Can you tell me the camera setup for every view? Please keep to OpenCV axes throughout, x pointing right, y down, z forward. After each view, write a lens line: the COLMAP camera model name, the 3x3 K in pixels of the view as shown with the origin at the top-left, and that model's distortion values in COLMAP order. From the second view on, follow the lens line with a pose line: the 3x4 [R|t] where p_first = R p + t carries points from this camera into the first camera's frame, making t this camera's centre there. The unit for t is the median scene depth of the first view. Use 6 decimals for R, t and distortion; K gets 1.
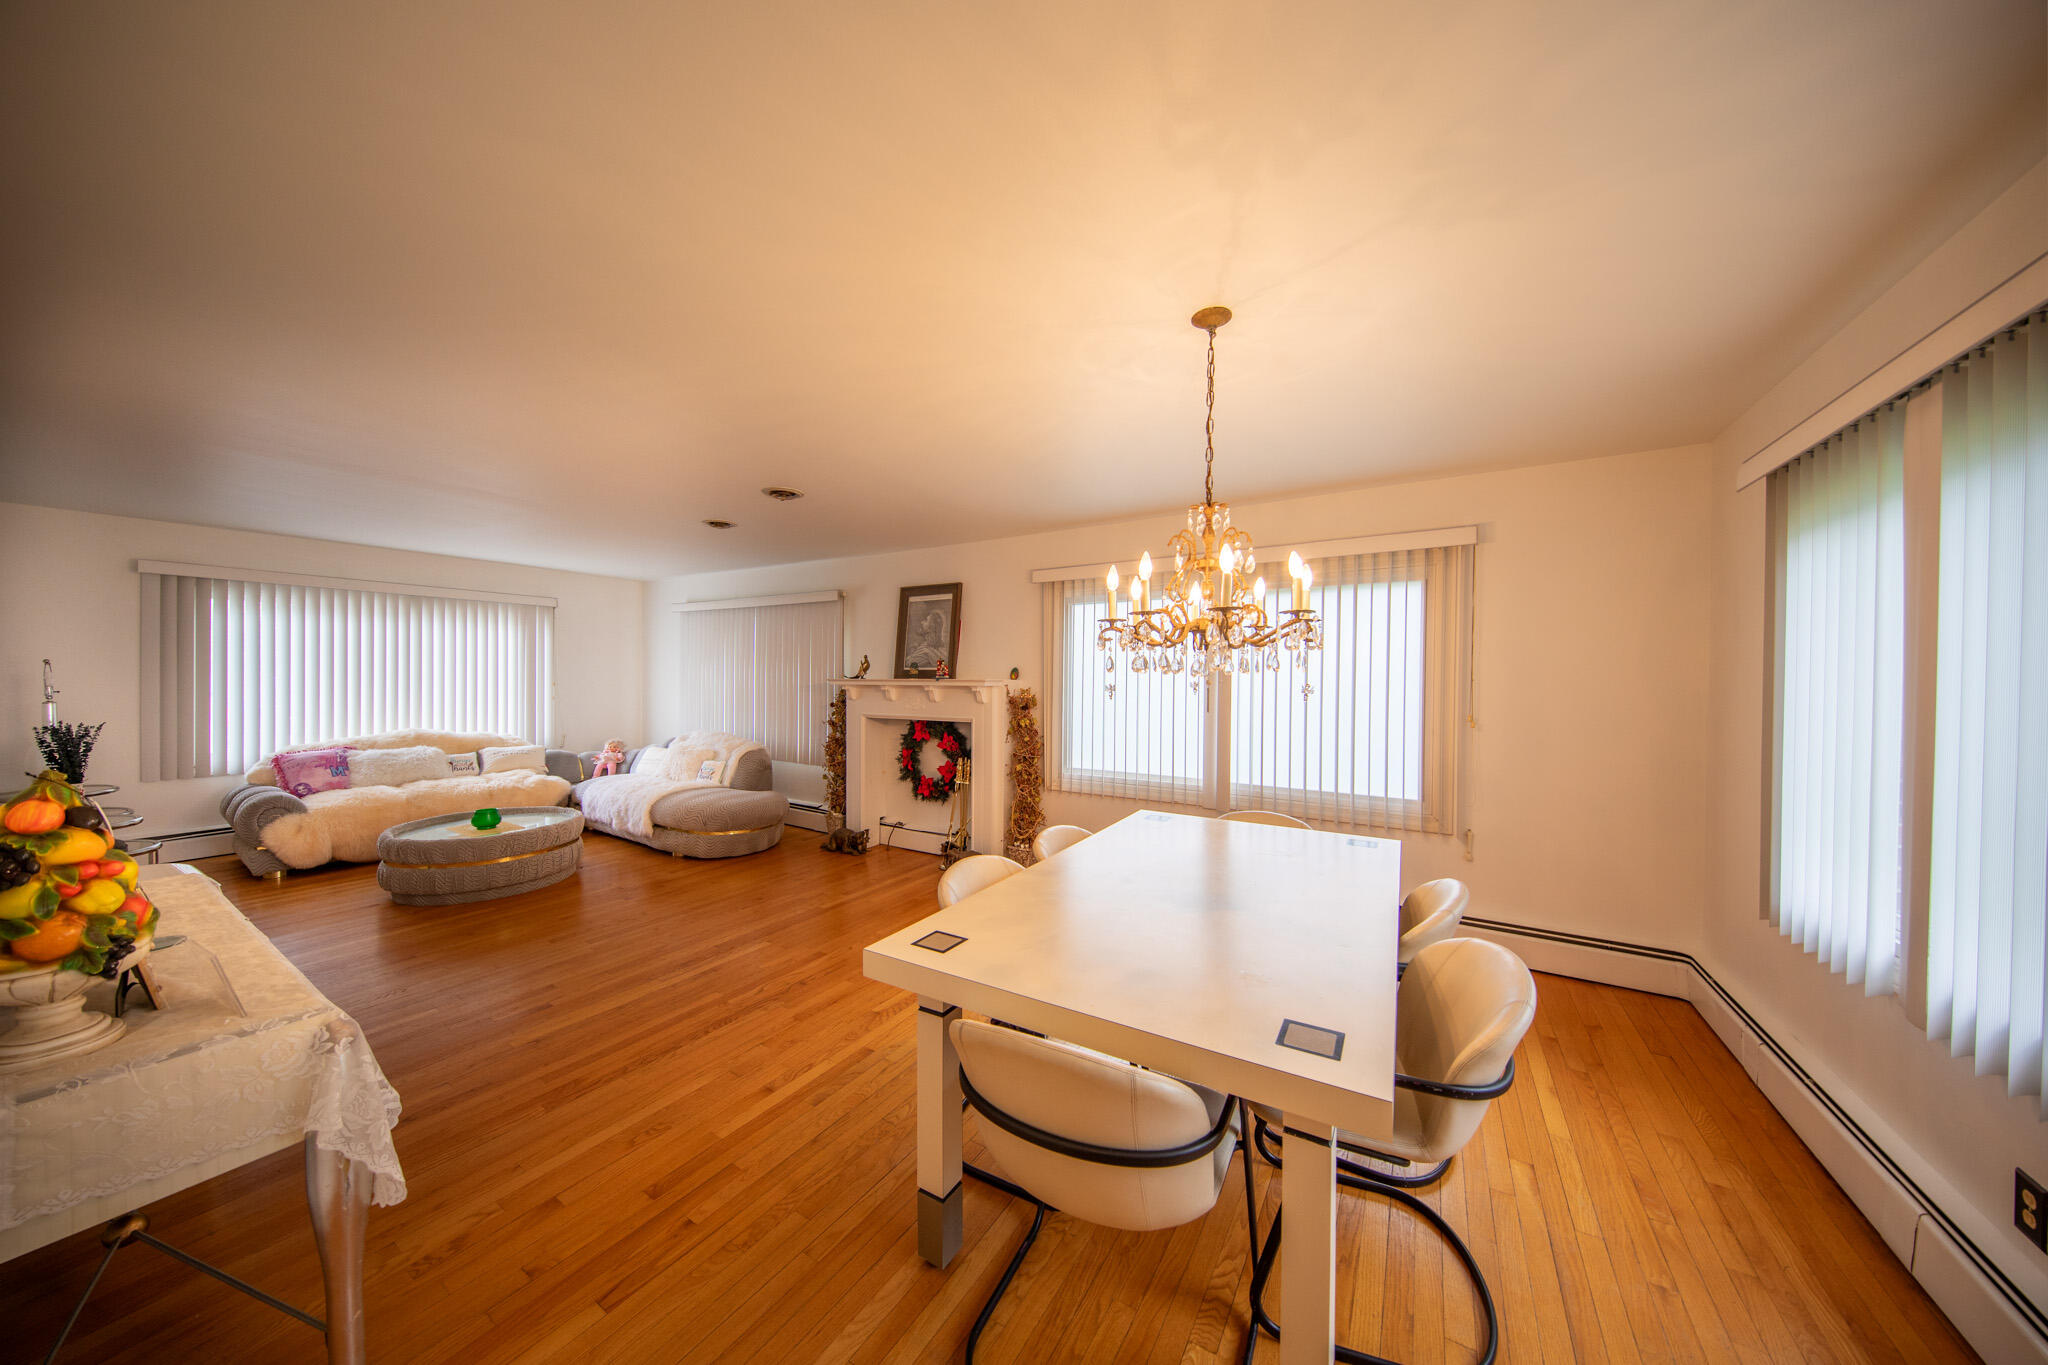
lens RADIAL K [[646.2, 0, 1031.2], [0, 646.2, 685.0], [0, 0, 1]] dist [-0.001844, -0.000073]
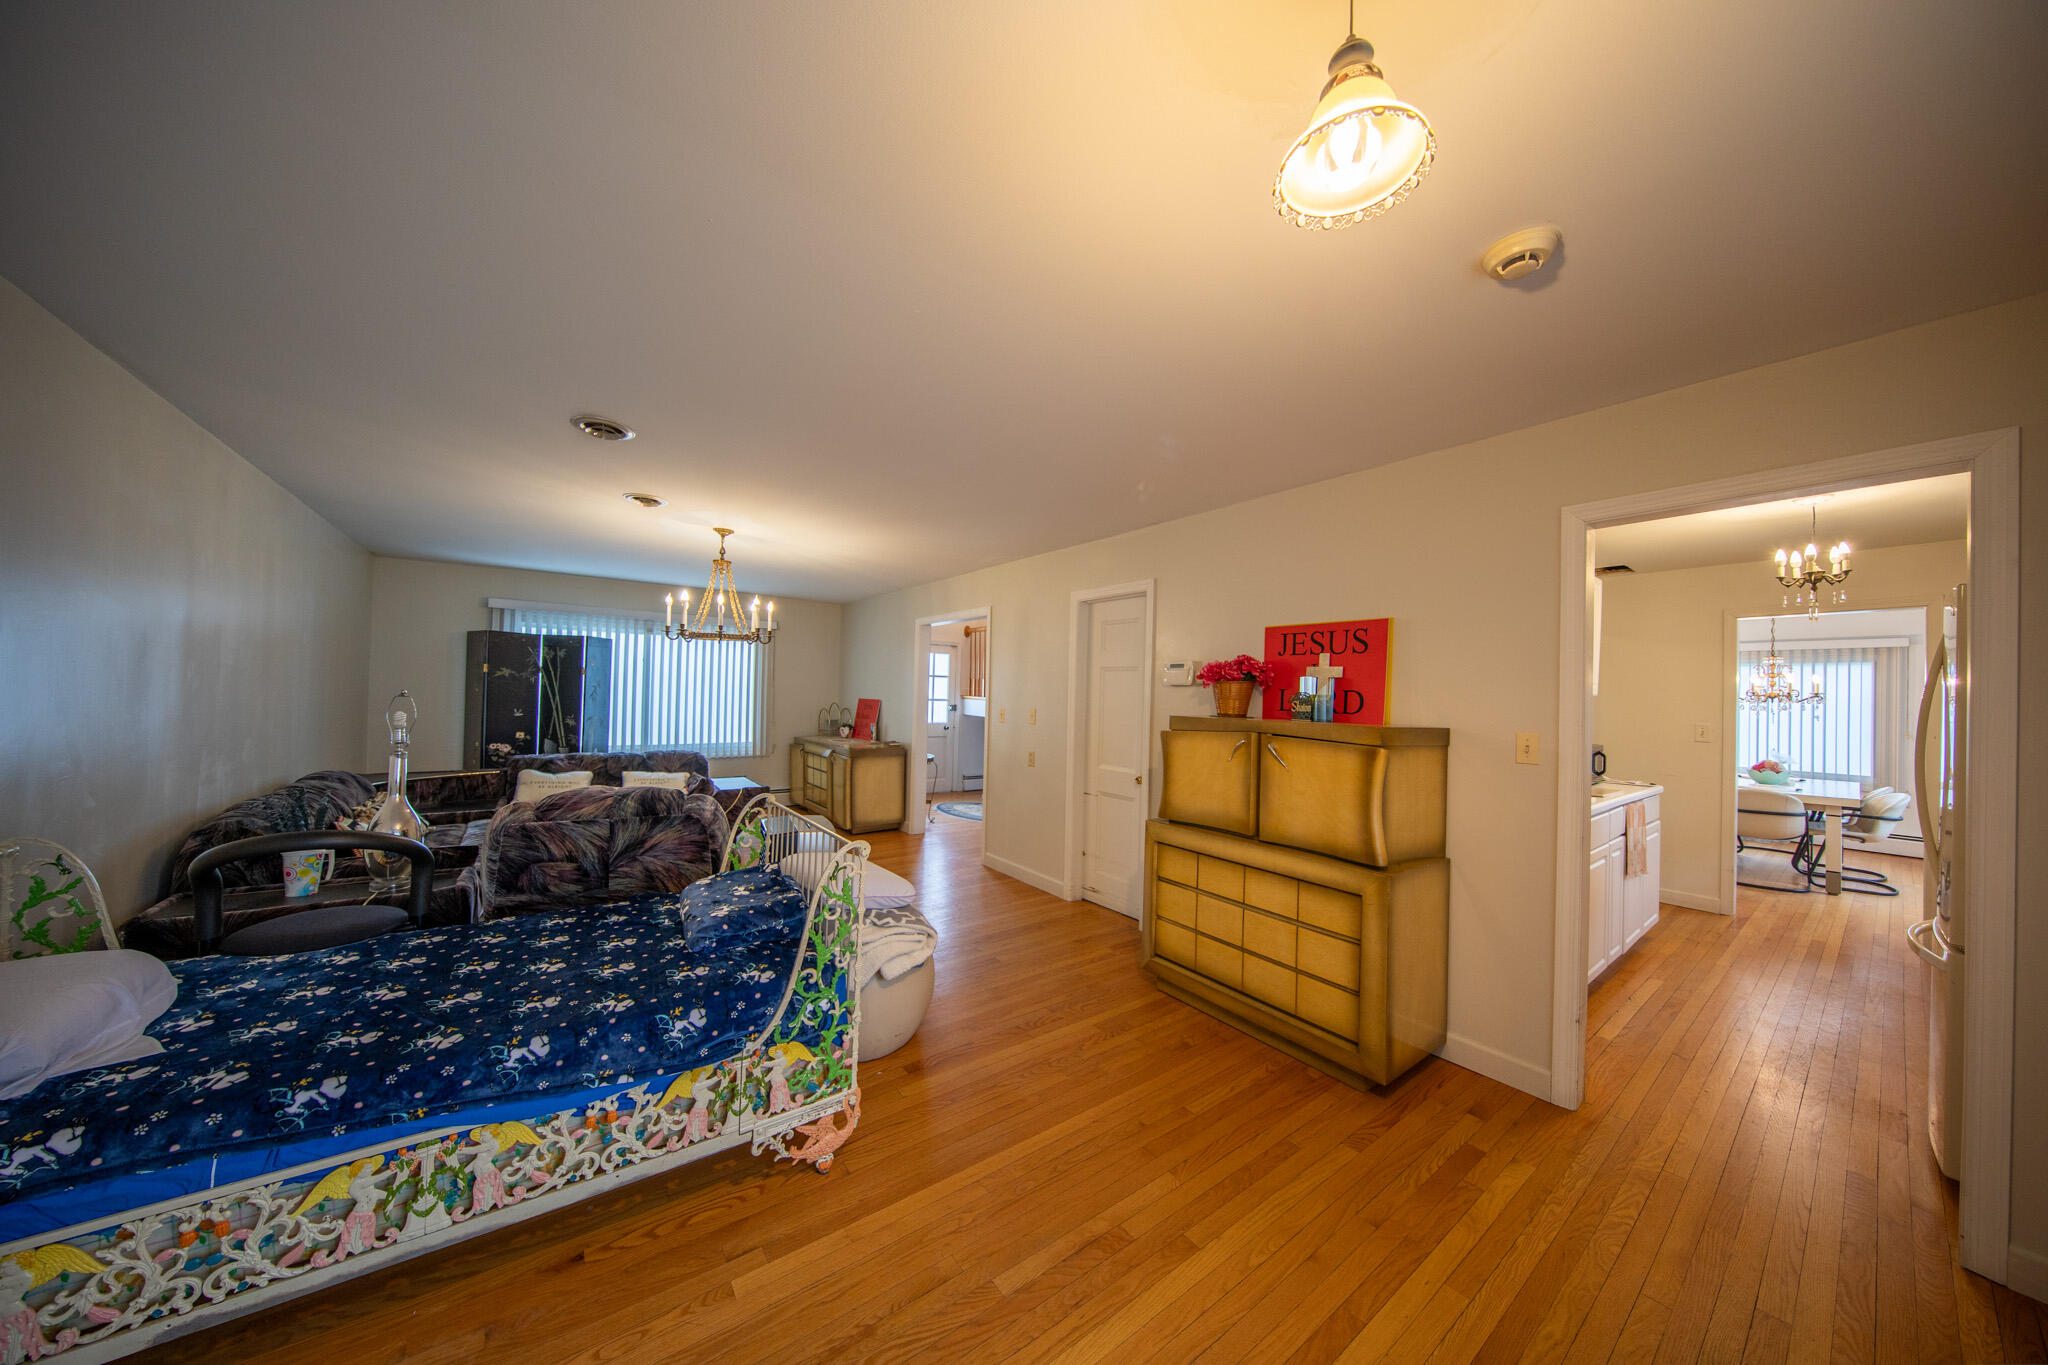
lens RADIAL K [[646.2, 0, 1032.6], [0, 646.2, 683.2], [0, 0, 1]] dist [-0.001844, -0.000073]
pose [[0.927416, 0.007850, -0.373948, -1.033350], [-0.018861, 0.999489, -0.025796, -0.002918], [0.373555, 0.030977, 0.927091, -1.771088]]
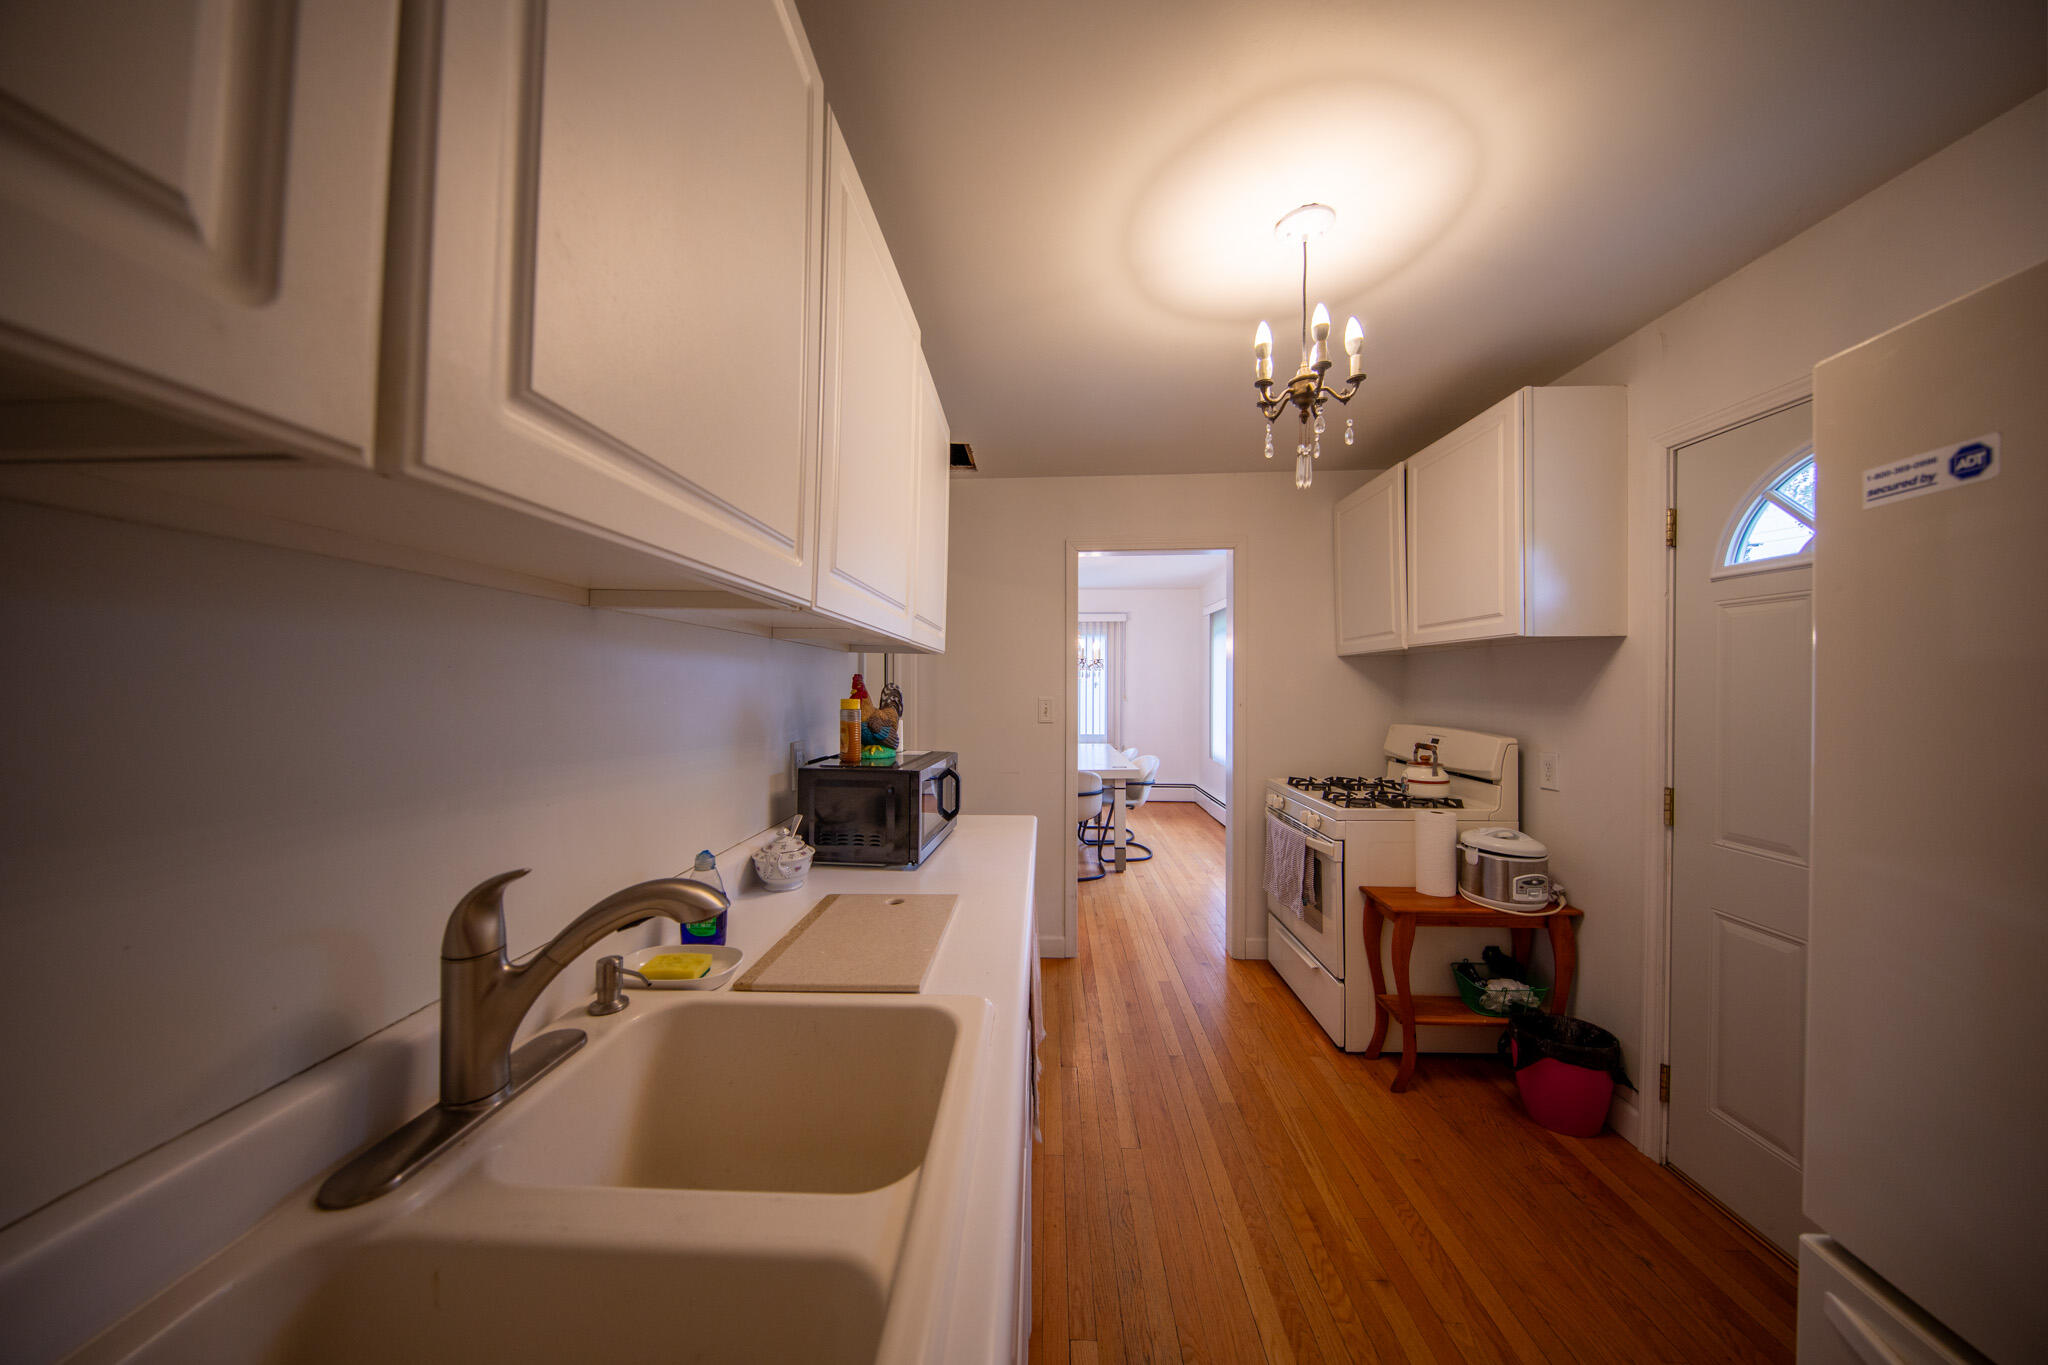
lens RADIAL K [[646.2, 0, 1020.5], [0, 646.2, 670.4], [0, 0, 1]] dist [-0.001844, -0.000073]
pose [[0.878300, 0.004658, 0.478087, -0.734022], [0.005614, 0.999783, -0.020054, 0.000099], [-0.478077, 0.020297, 0.878083, -0.830305]]
